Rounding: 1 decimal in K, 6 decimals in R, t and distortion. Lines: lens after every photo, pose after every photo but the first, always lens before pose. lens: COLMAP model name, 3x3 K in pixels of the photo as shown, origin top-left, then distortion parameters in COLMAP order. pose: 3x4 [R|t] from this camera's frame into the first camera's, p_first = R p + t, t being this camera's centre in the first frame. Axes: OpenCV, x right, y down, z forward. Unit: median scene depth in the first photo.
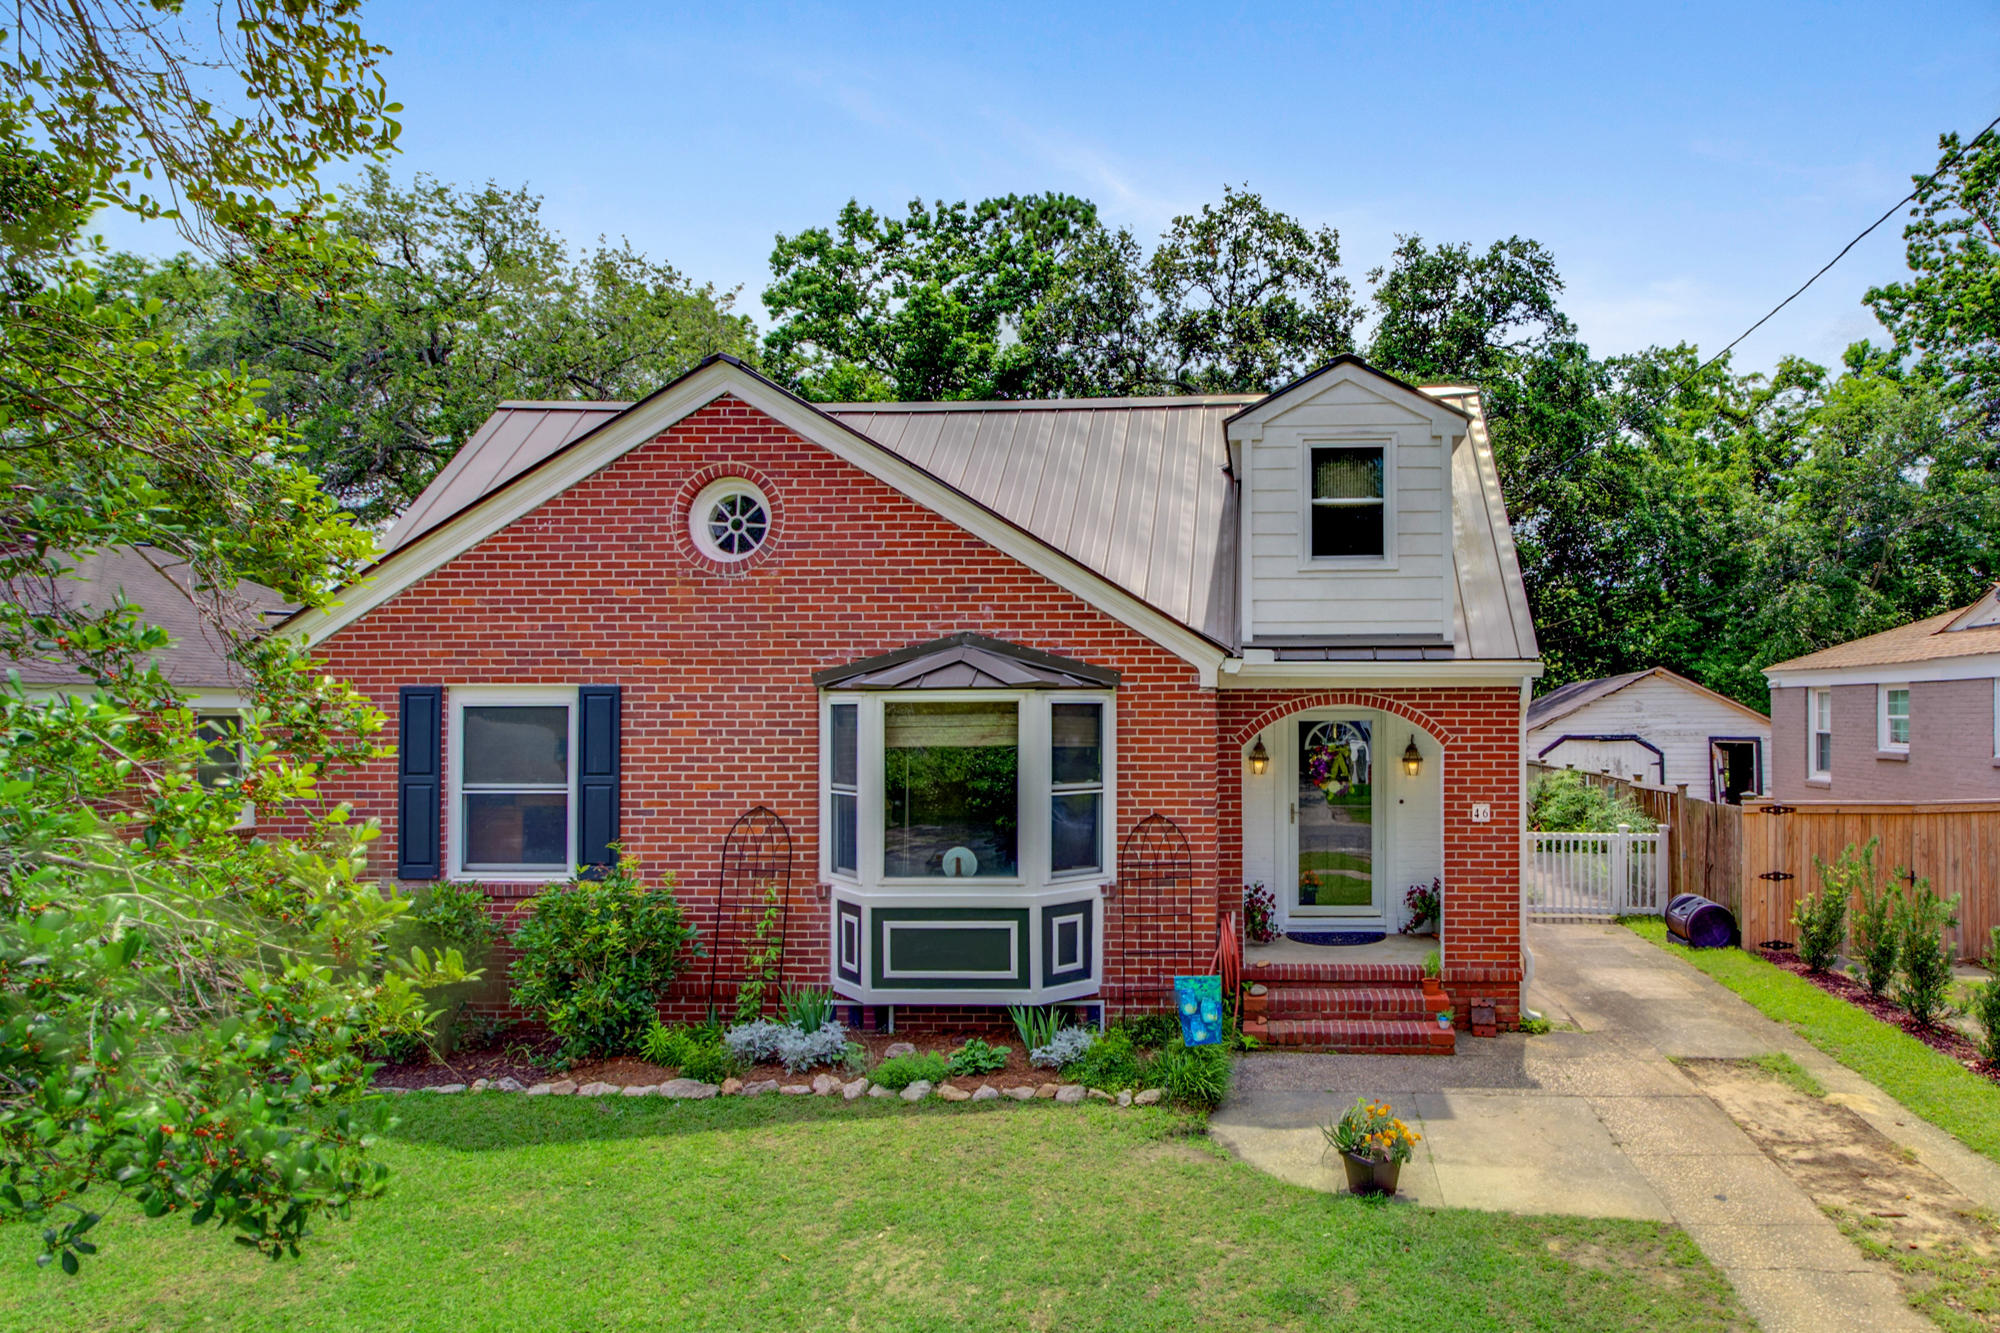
lens RADIAL K [[1004.1, 0, 1000.0], [0, 1004.1, 666.5], [0, 0, 1]] dist [-0.005547, -0.001450]
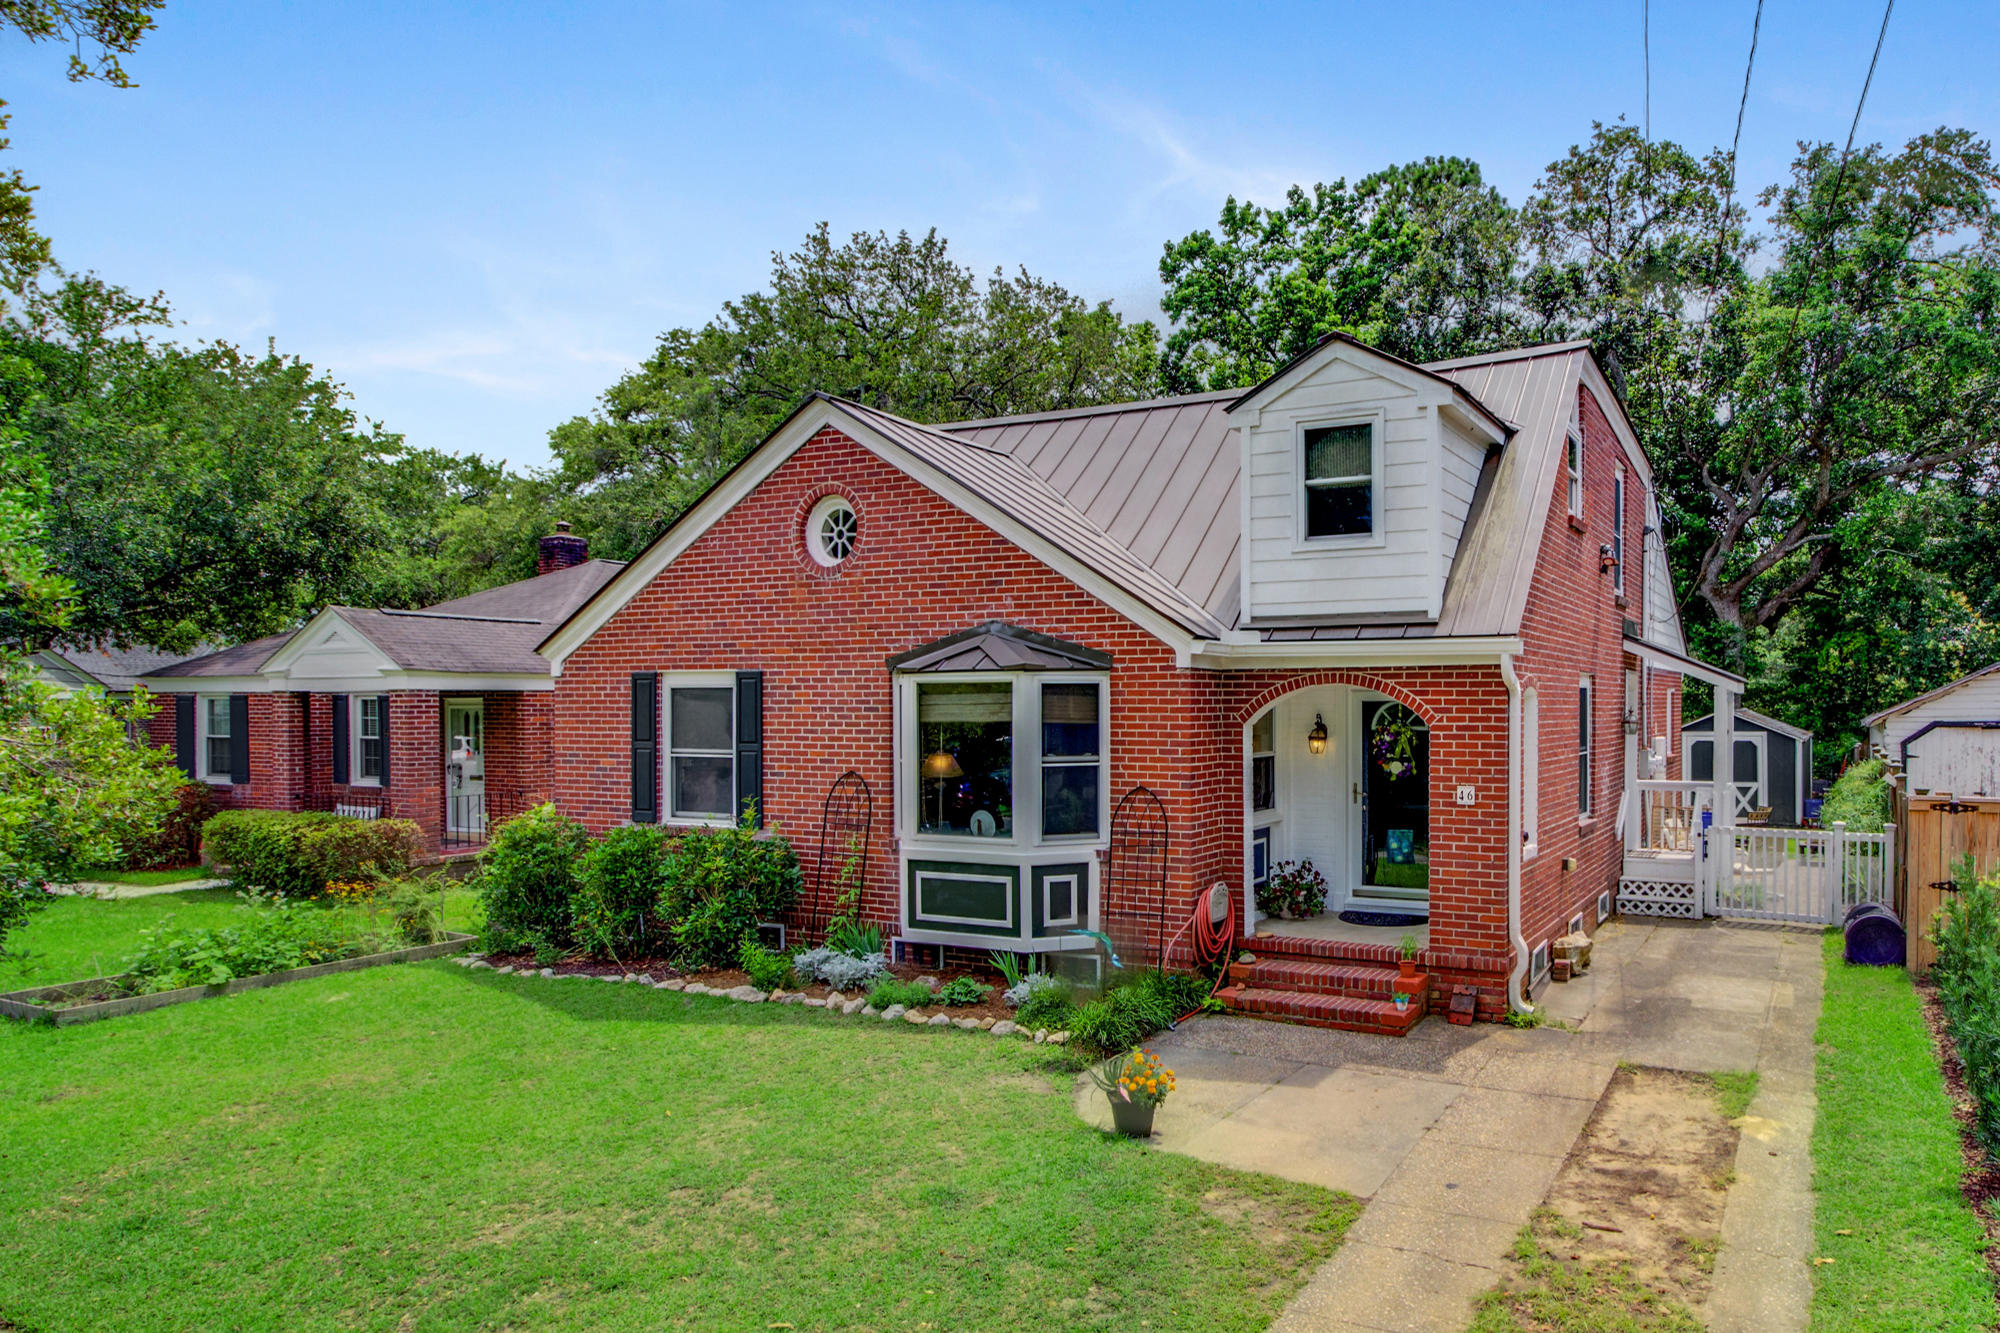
lens RADIAL K [[942.4, 0, 1000.0], [0, 942.4, 666.5], [0, 0, 1]] dist [-0.007792, -0.000987]
pose [[0.947696, -0.008883, -0.319052, 0.330153], [0.013936, 0.999811, 0.013560, 0.003124], [0.318871, -0.017298, 0.947640, -0.000246]]
